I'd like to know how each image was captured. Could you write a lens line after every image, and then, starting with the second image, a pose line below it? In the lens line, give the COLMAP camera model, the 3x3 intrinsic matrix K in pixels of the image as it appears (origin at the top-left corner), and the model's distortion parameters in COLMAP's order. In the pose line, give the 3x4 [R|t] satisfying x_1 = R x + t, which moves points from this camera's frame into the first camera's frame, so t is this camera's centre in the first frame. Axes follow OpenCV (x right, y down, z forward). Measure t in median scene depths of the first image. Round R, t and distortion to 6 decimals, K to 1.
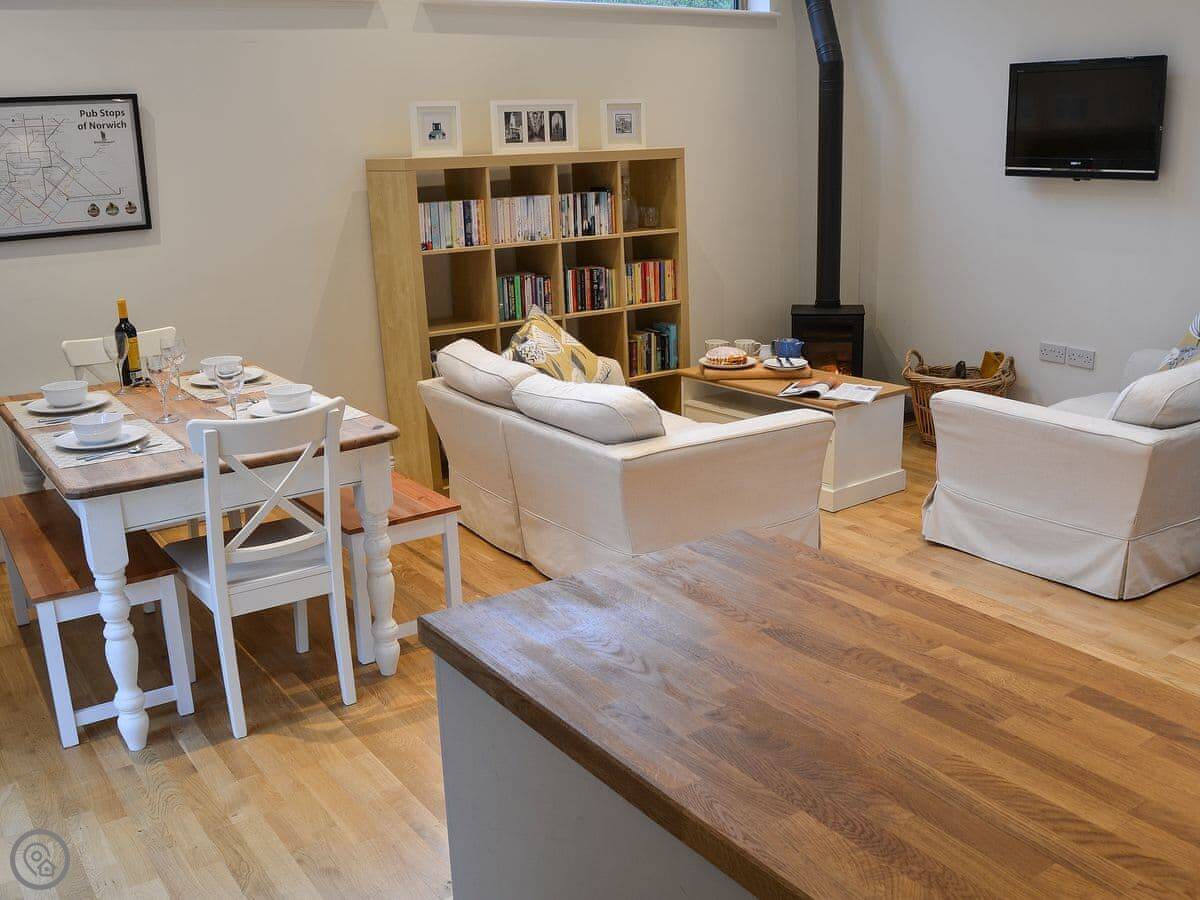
lens RADIAL K [[1133.3, 0, 600.0], [0, 1133.3, 450.0], [0, 0, 1]] dist [-0.137092, 0.109802]
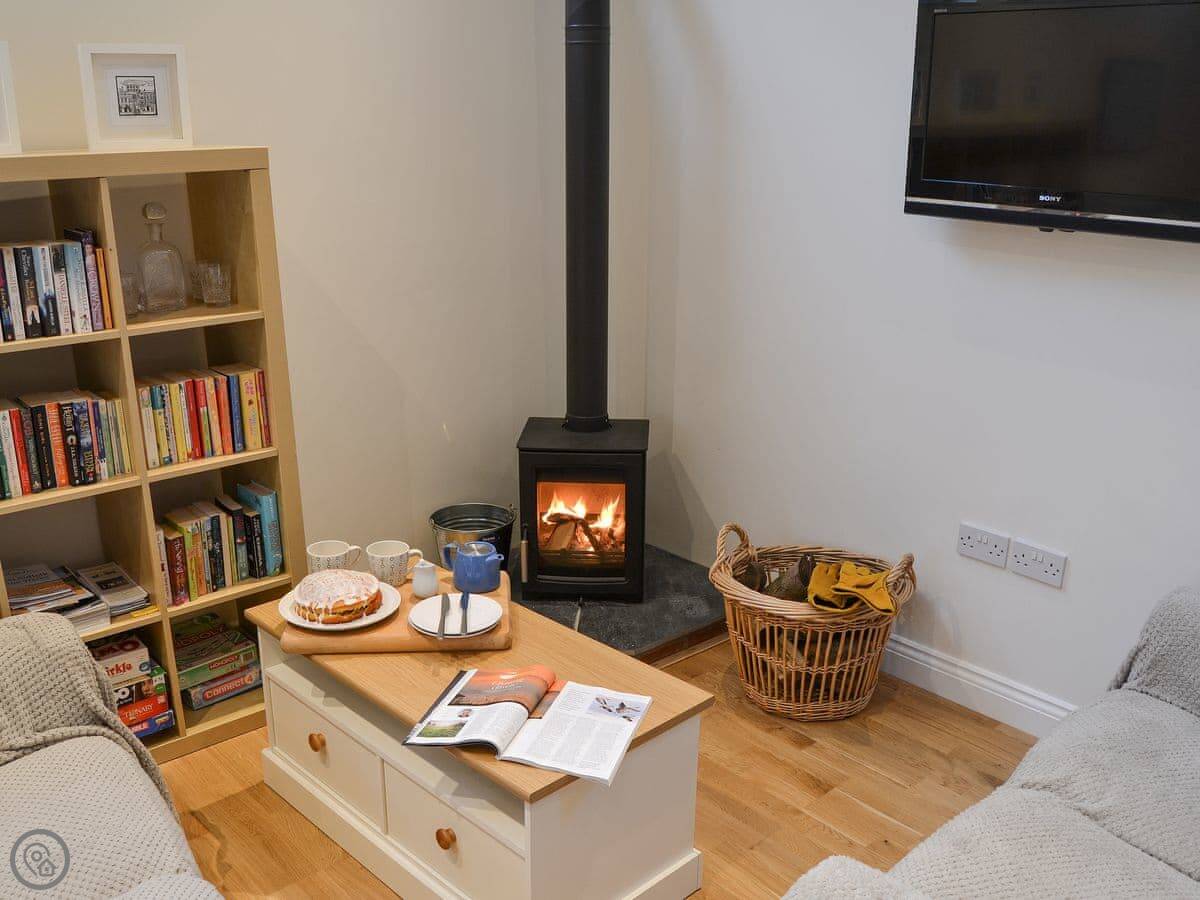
lens RADIAL K [[1133.3, 0, 600.0], [0, 1133.3, 450.0], [0, 0, 1]] dist [-0.137092, 0.109802]
pose [[0.989878, -0.005129, 0.141826, 0.150865], [0.002736, 0.999851, 0.017063, -0.147500], [-0.141892, -0.016503, 0.989745, 0.504818]]
